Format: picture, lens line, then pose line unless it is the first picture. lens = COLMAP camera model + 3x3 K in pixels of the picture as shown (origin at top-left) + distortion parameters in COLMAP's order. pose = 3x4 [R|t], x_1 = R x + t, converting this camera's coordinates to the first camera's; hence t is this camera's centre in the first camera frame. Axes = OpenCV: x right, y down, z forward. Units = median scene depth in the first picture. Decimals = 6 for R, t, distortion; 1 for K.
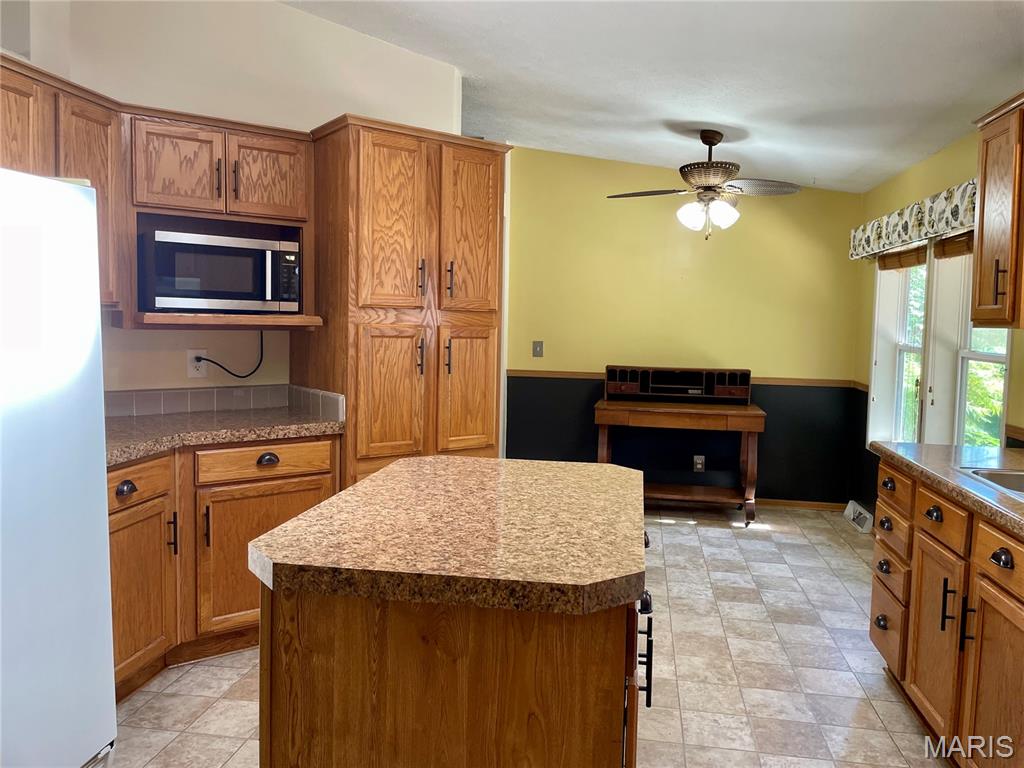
lens RADIAL K [[781.1, 0, 519.5], [0, 781.1, 374.2], [0, 0, 1]] dist [0.065136, -0.091942]
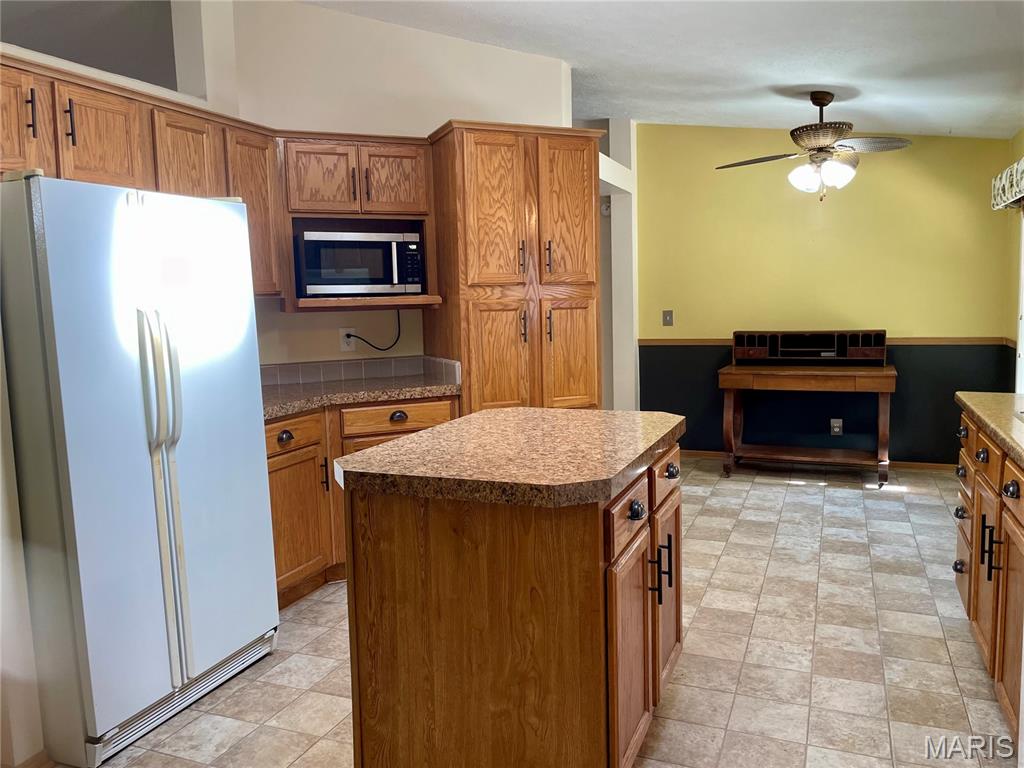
lens RADIAL K [[781.1, 0, 516.3], [0, 781.1, 376.0], [0, 0, 1]] dist [0.065136, -0.091942]
pose [[0.971162, -0.023450, -0.237265, 0.135774], [0.030646, 0.999174, 0.026687, 0.019641], [0.236443, -0.033189, 0.971078, -0.114507]]
